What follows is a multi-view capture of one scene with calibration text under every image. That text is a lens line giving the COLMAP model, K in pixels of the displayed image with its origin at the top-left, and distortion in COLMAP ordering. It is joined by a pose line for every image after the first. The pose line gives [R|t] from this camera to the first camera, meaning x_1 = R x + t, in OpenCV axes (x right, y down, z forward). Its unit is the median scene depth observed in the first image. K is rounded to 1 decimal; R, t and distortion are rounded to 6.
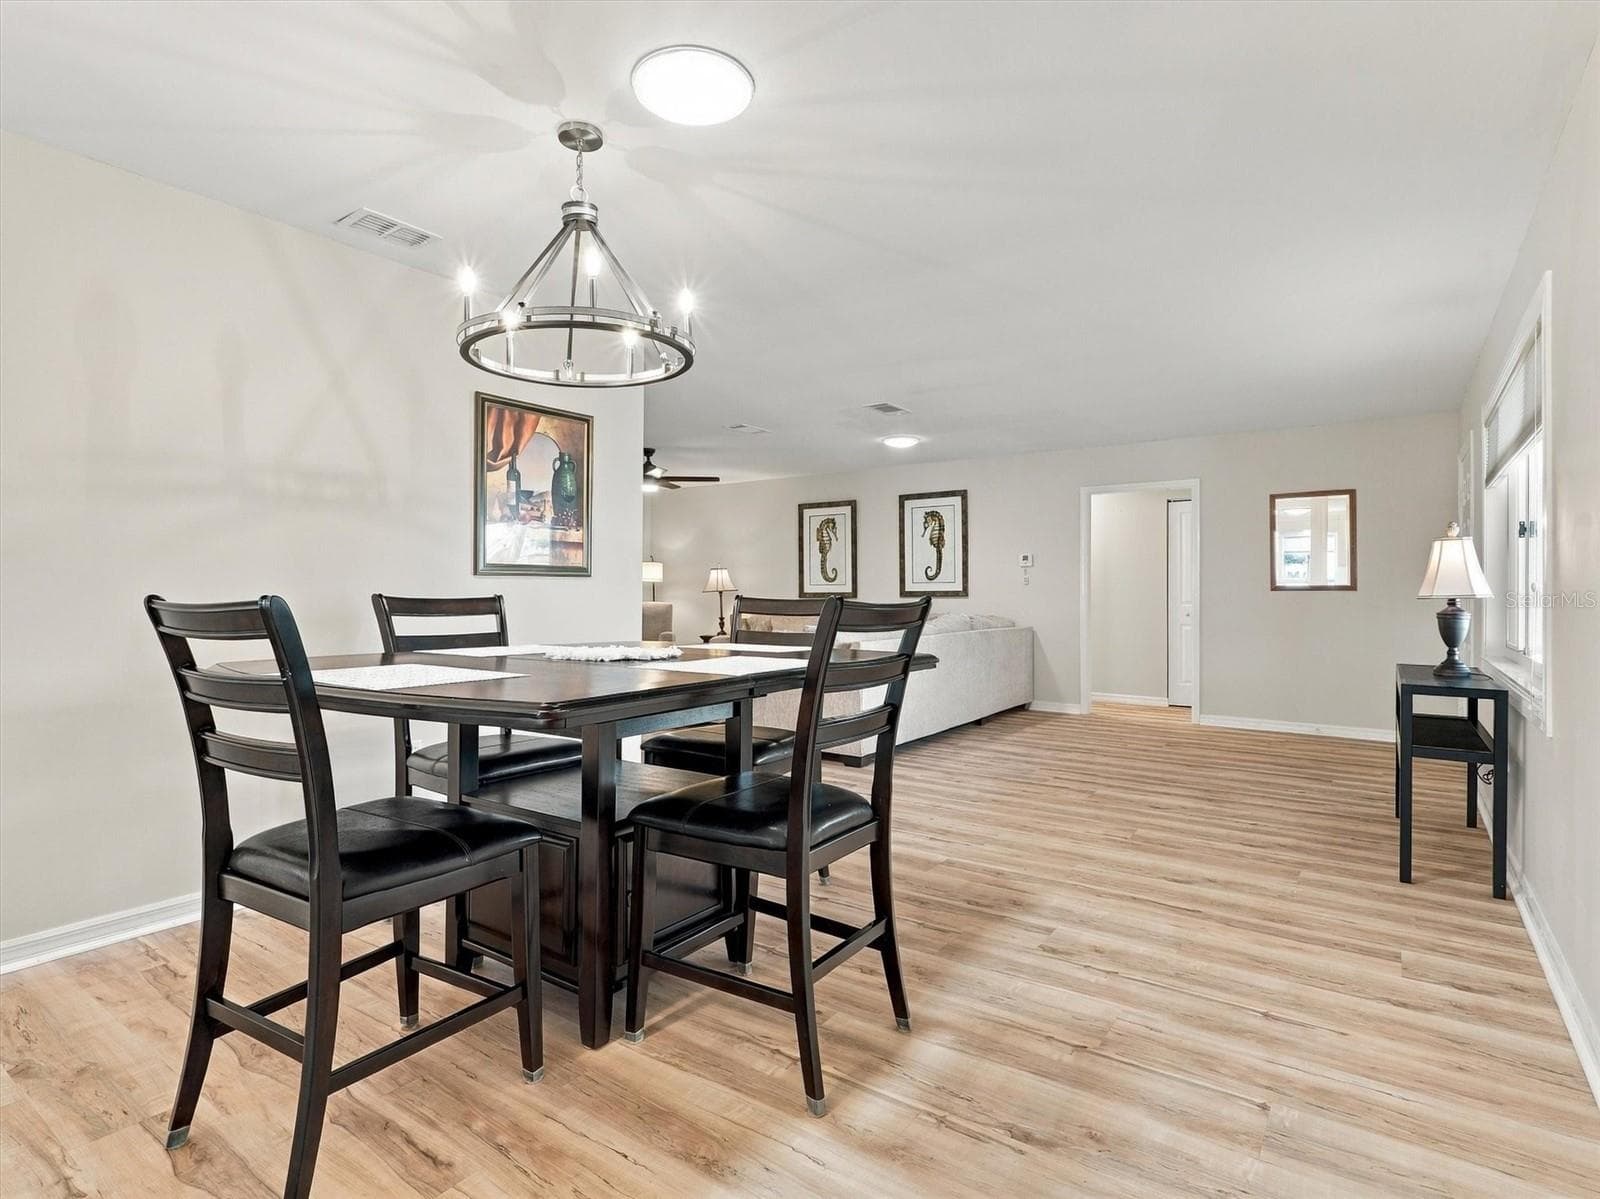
lens RADIAL K [[831.7, 0, 813.9], [0, 831.7, 582.4], [0, 0, 1]] dist [-0.002793, -0.001713]
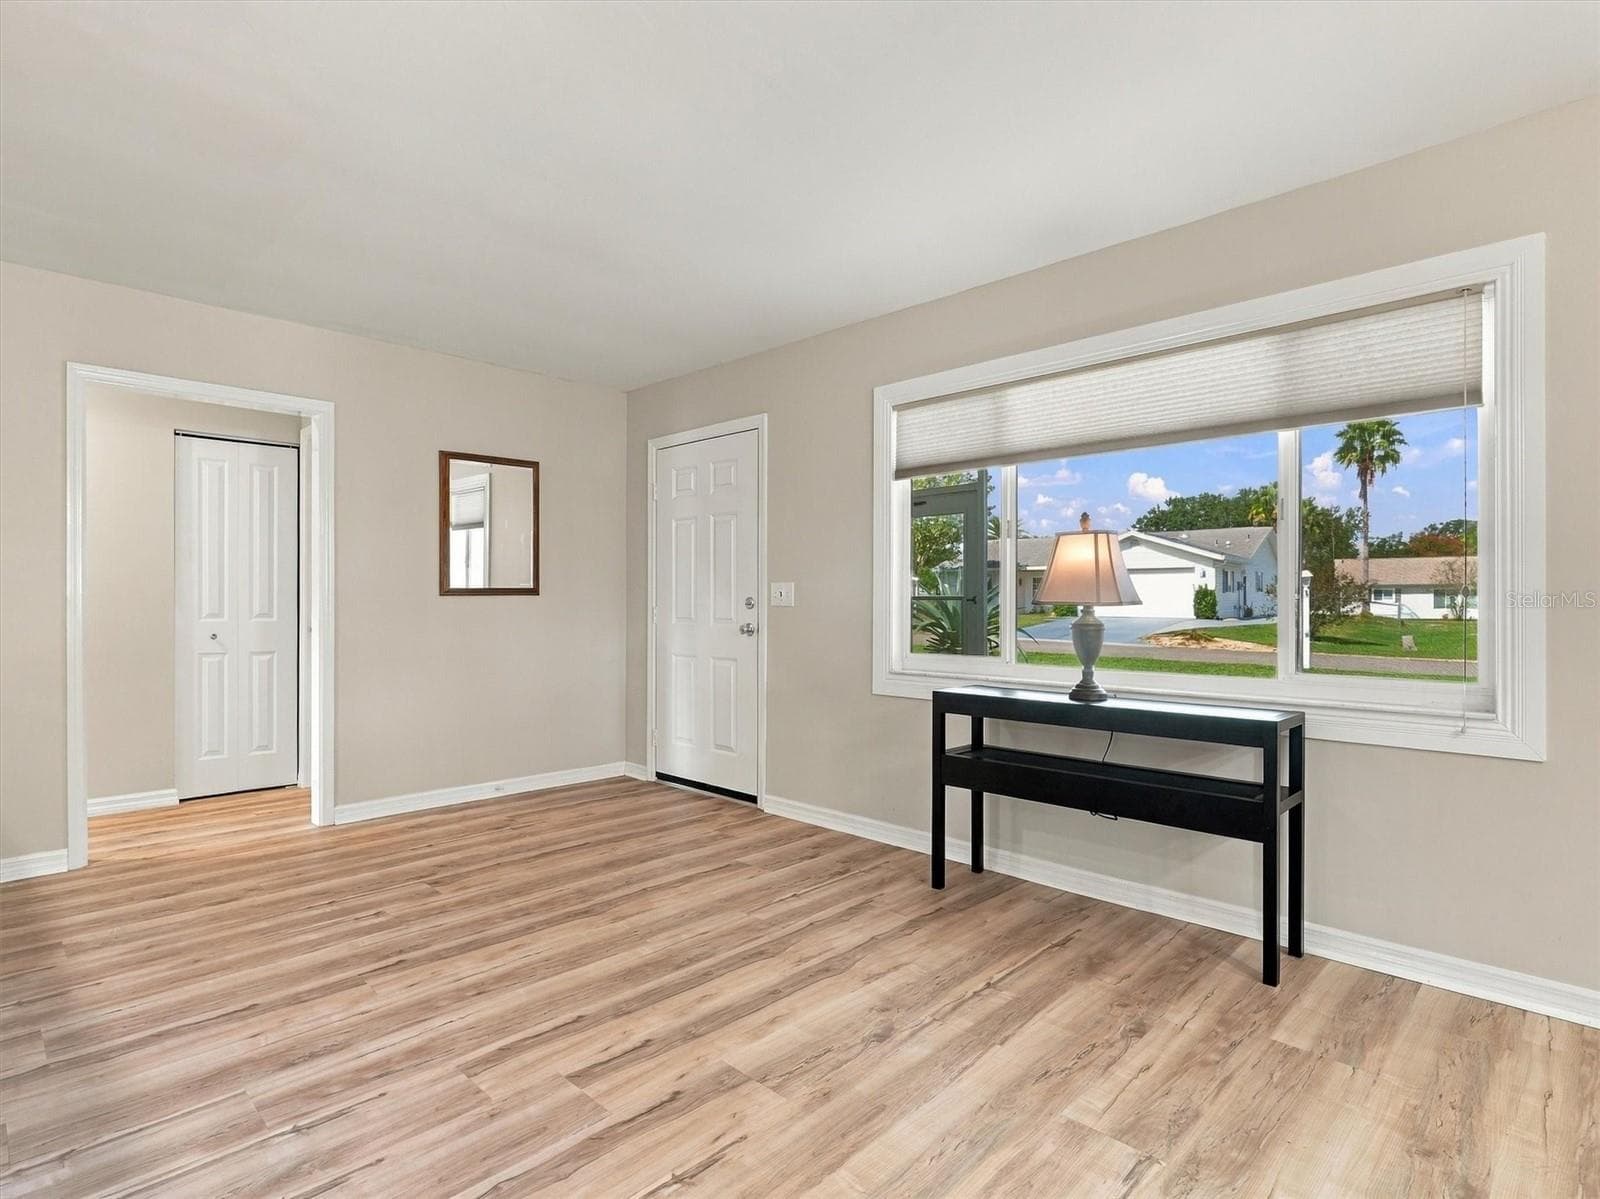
lens RADIAL K [[831.7, 0, 795.8], [0, 831.7, 601.6], [0, 0, 1]] dist [-0.002793, -0.001713]
pose [[0.182706, -0.004299, 0.983158, -0.052575], [-0.014294, 0.999873, 0.007029, 0.006867], [-0.983064, -0.015337, 0.182622, 0.628822]]
